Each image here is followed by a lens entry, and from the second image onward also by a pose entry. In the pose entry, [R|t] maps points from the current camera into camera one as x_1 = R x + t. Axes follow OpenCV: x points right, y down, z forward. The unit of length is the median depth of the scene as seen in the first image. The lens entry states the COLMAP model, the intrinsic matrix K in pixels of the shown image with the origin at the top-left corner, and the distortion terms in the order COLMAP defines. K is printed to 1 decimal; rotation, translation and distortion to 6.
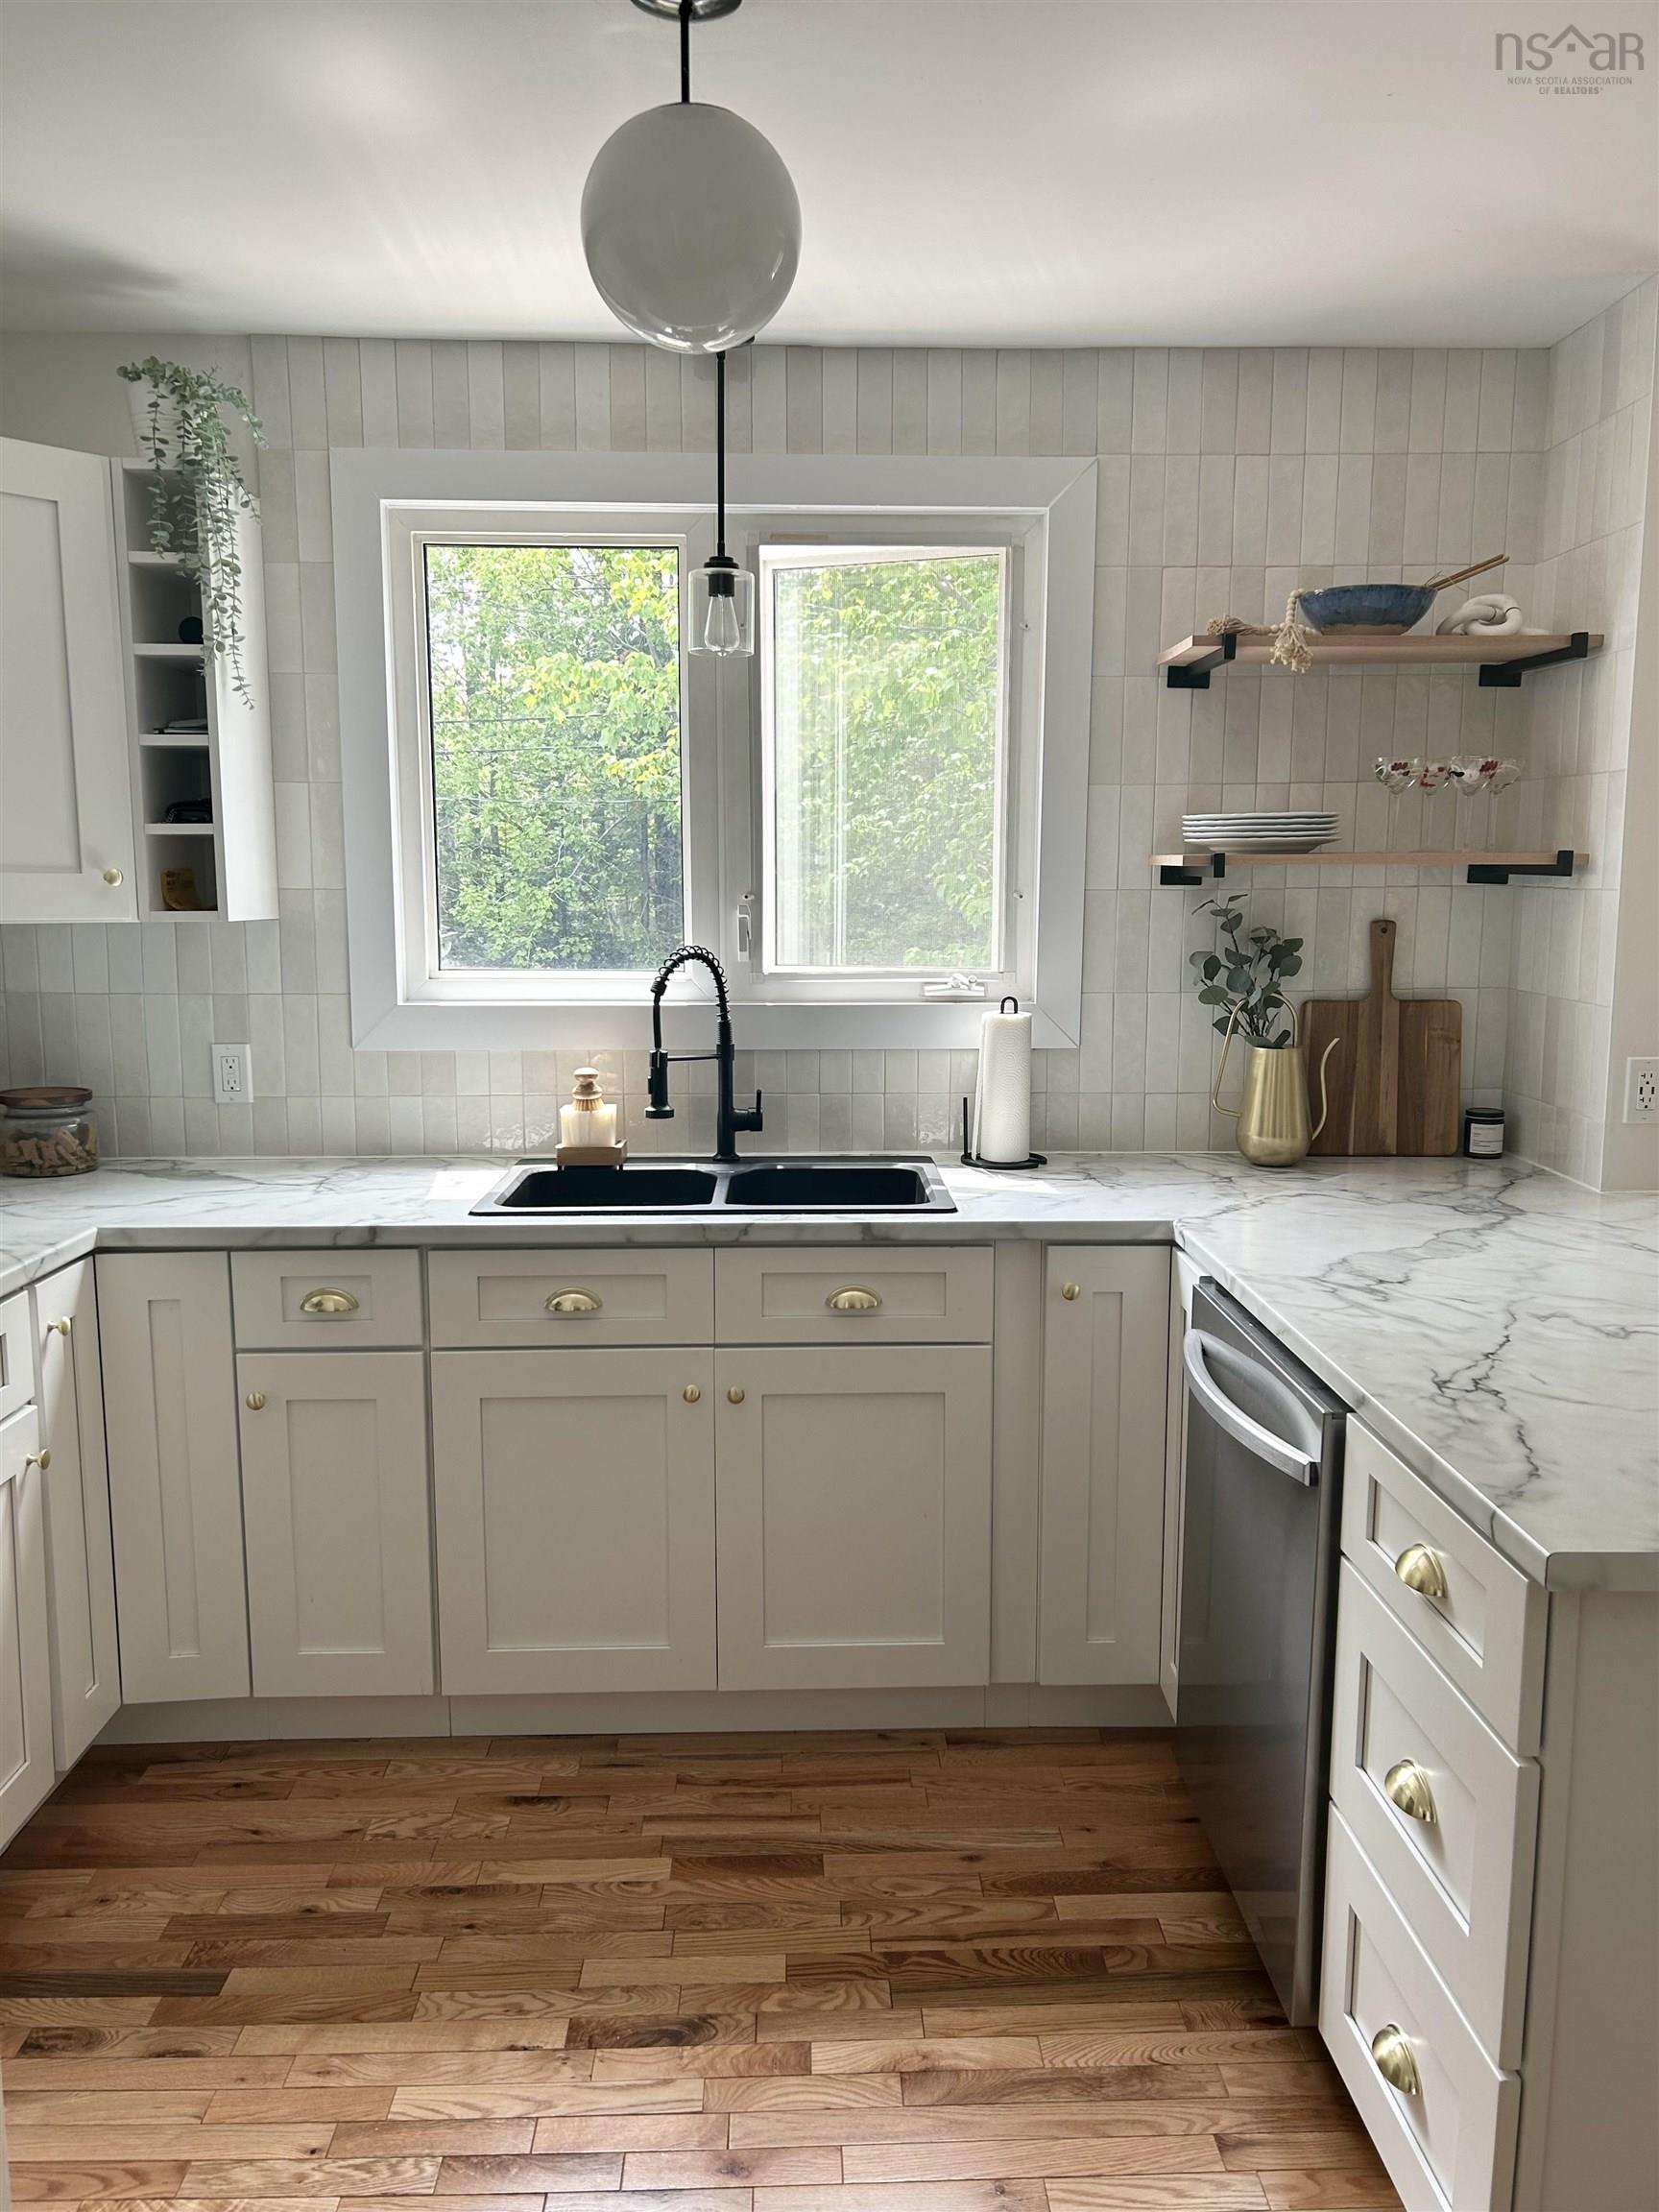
lens RADIAL K [[1652.4, 0, 835.1], [0, 1652.4, 1134.1], [0, 0, 1]] dist [0.057282, -0.068641]
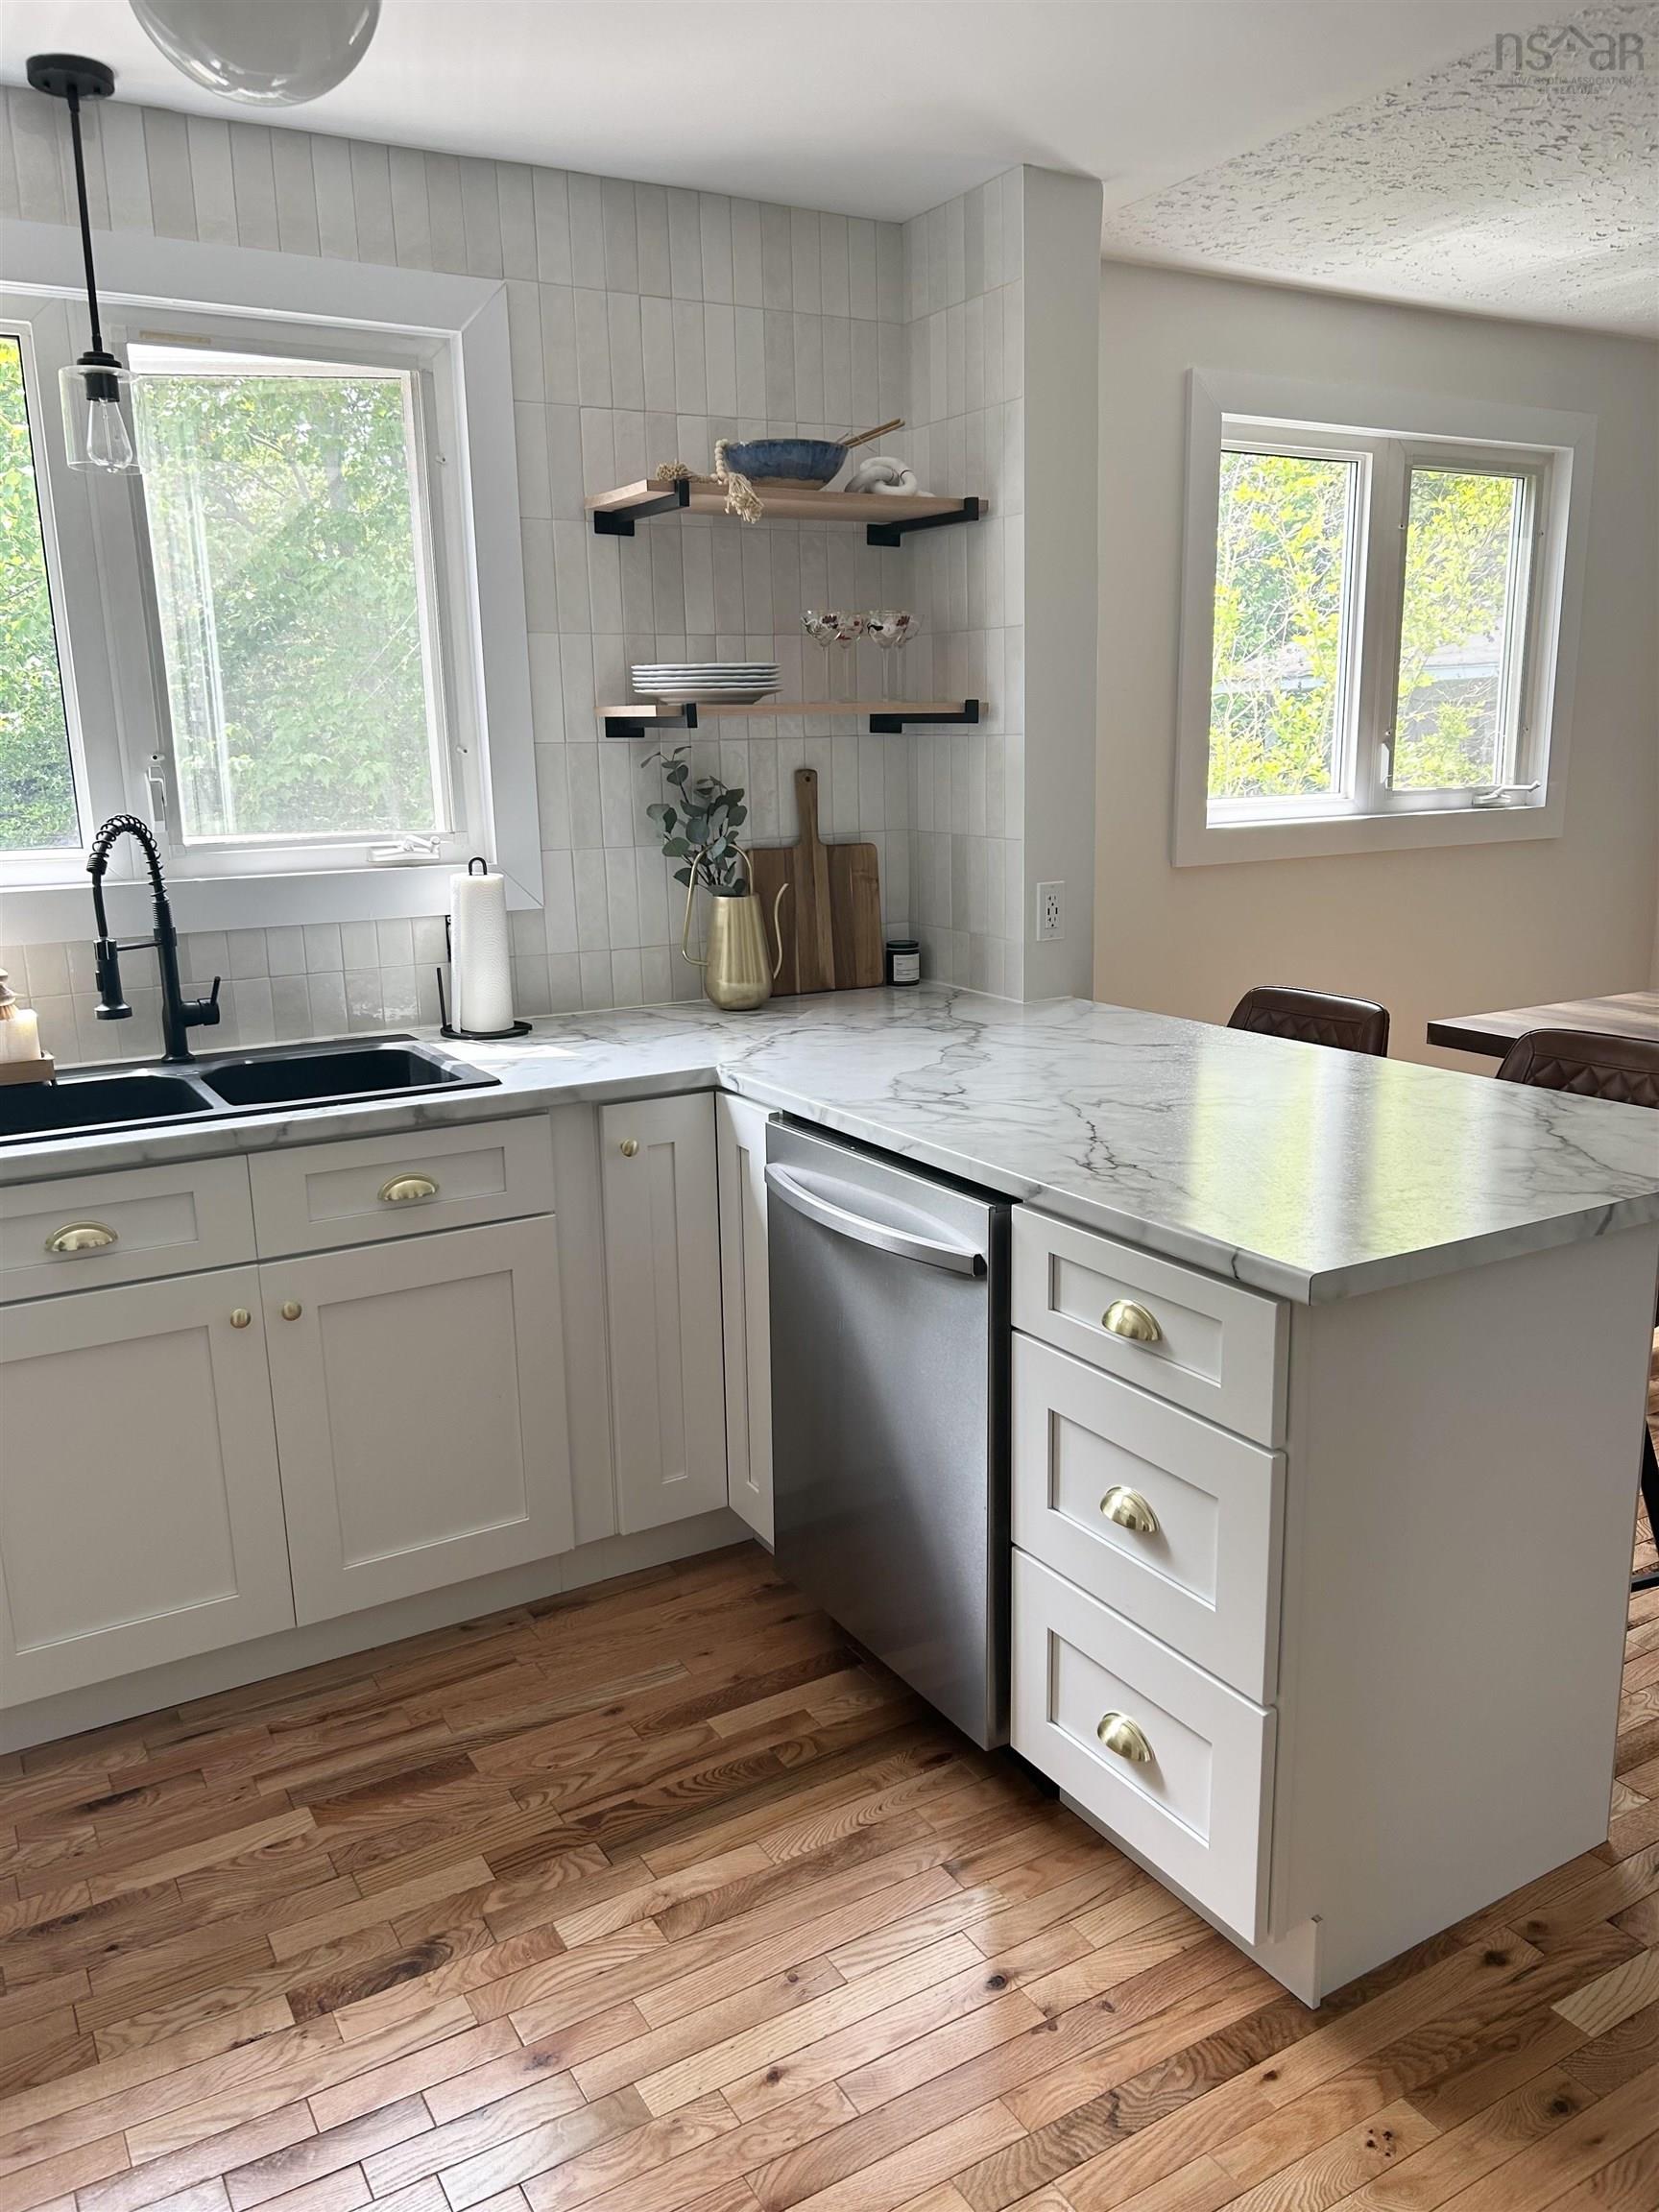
lens RADIAL K [[1652.4, 0, 838.4], [0, 1652.4, 1139.7], [0, 0, 1]] dist [0.057282, -0.068641]
pose [[0.875422, -0.131492, 0.465130, -0.202997], [0.094885, 0.990313, 0.101378, 0.000577], [-0.473954, -0.044615, 0.879419, 0.054932]]
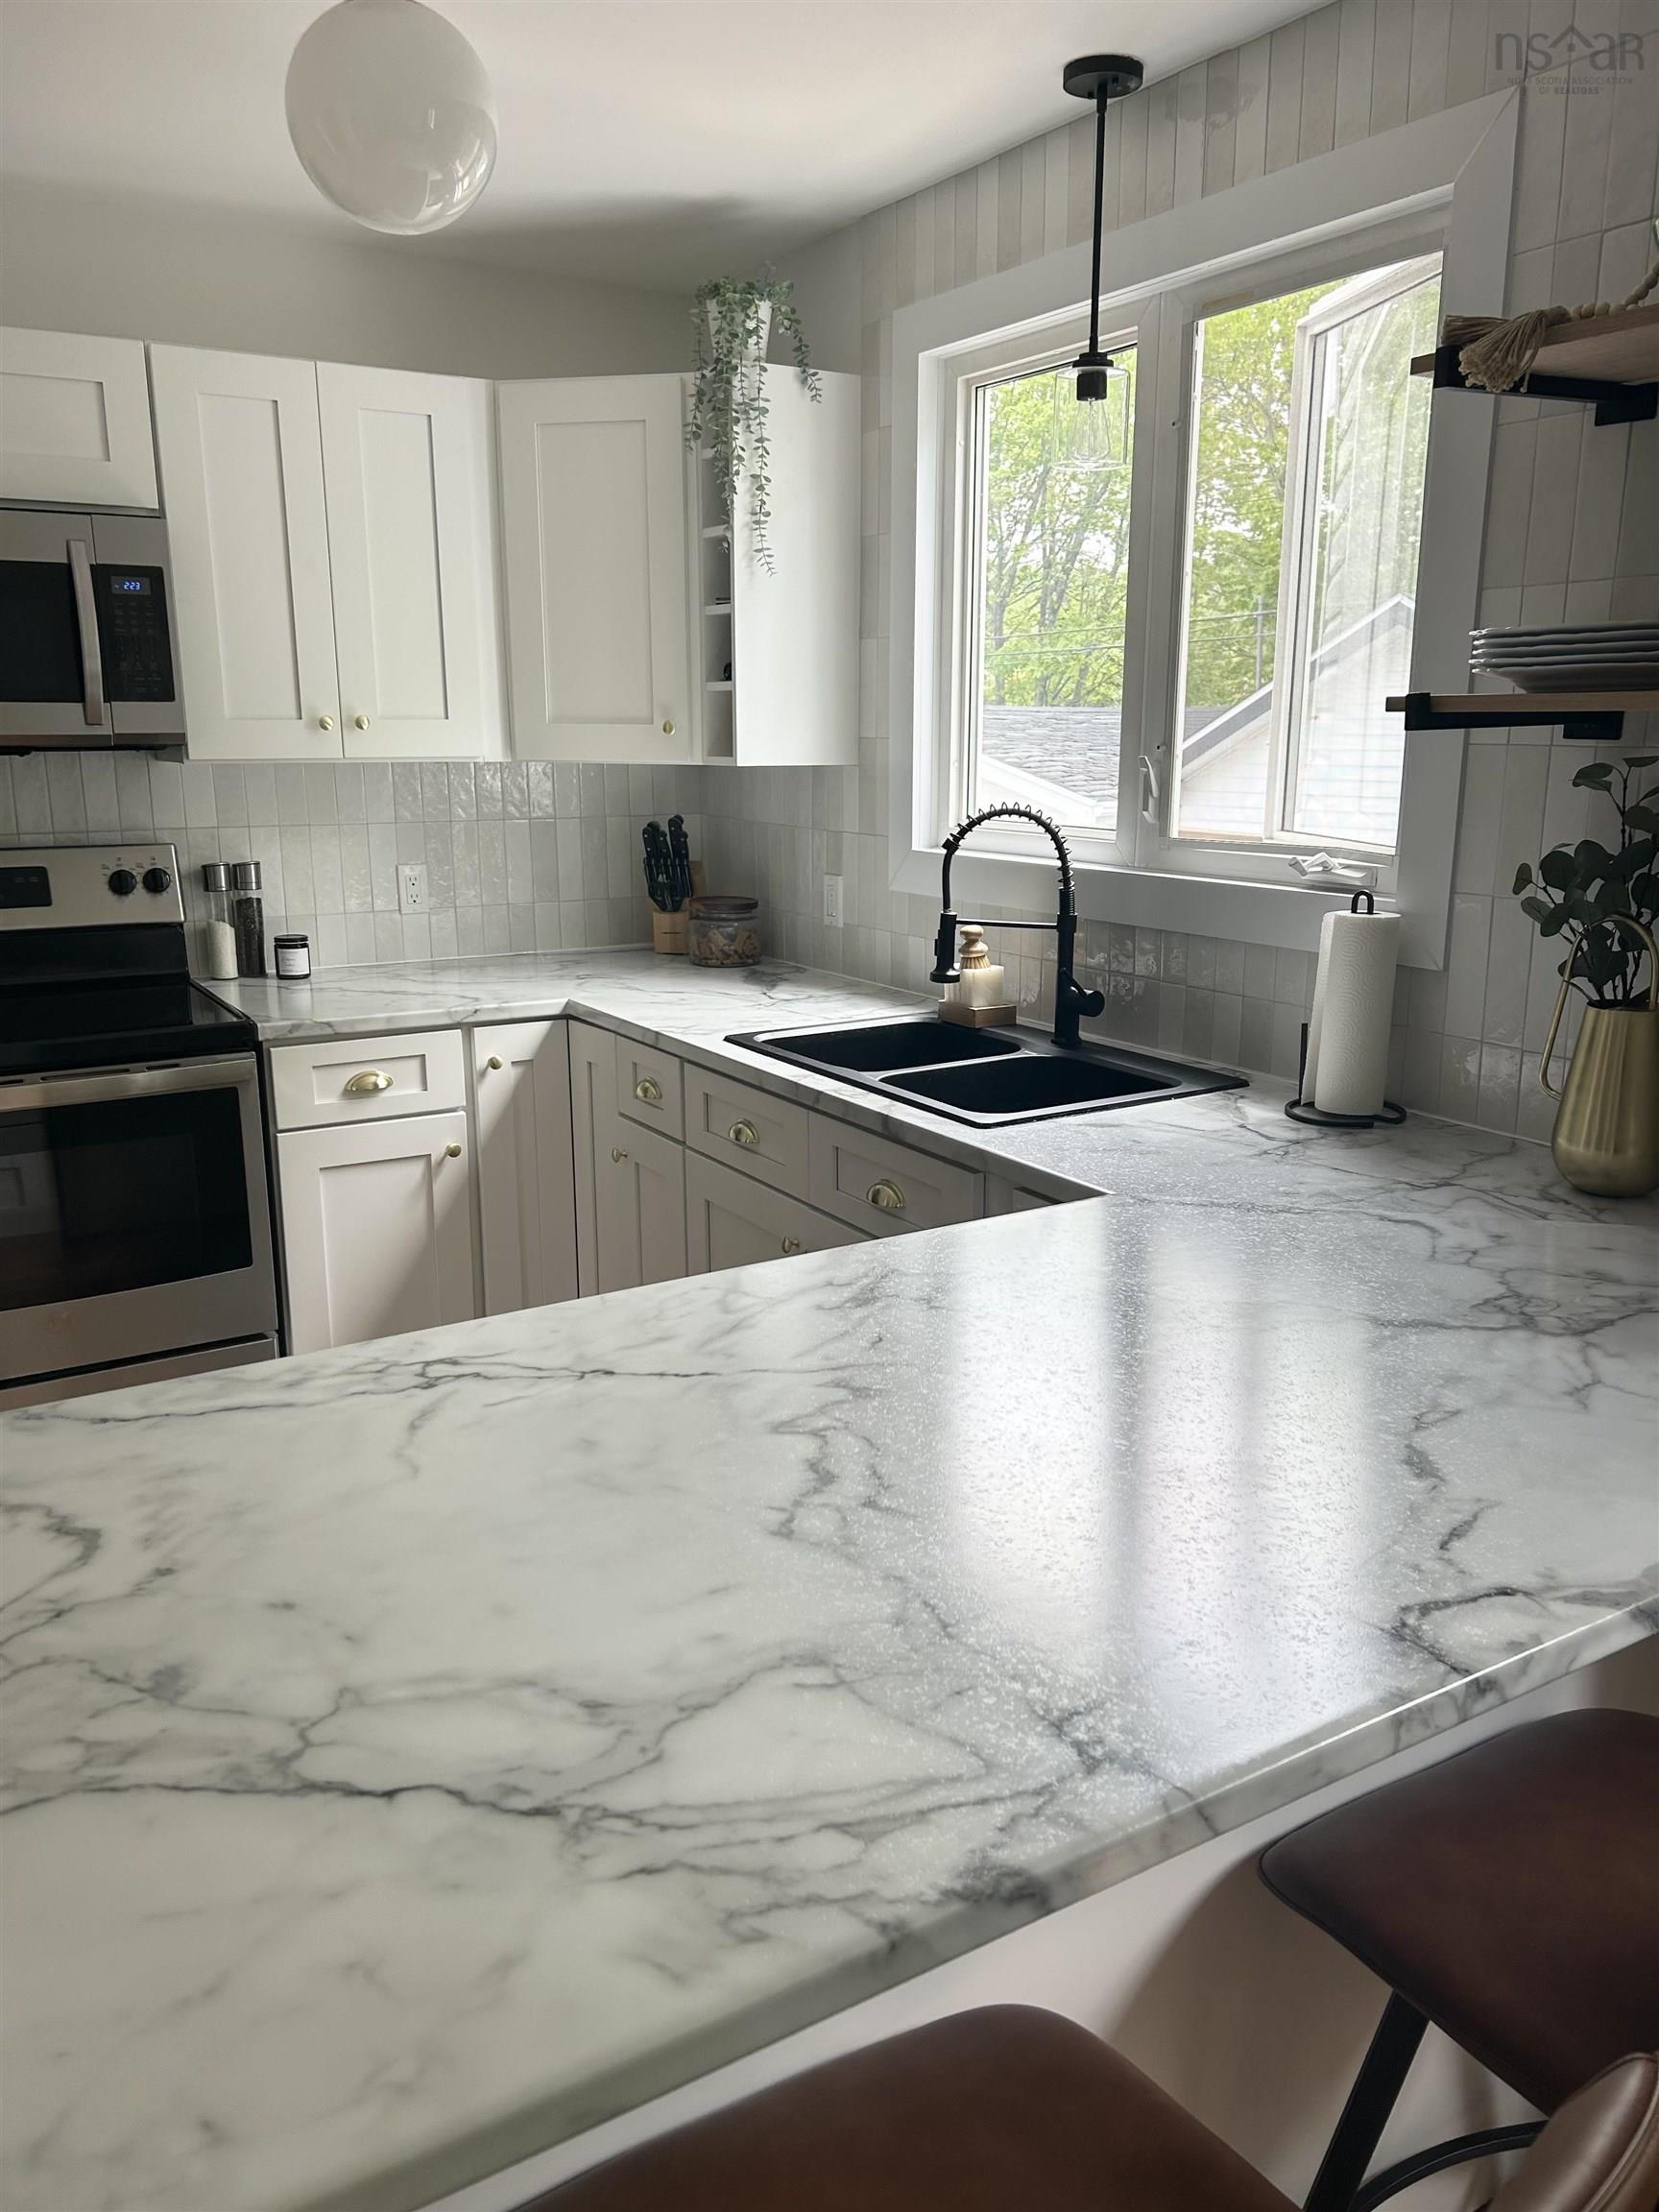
lens RADIAL K [[1652.4, 0, 830.4], [0, 1652.4, 1125.4], [0, 0, 1]] dist [0.057282, -0.068641]
pose [[0.497596, 0.206129, -0.842561, 0.741928], [-0.127702, 0.978178, 0.163889, -0.082729], [0.857957, 0.026046, 0.513061, 0.481593]]
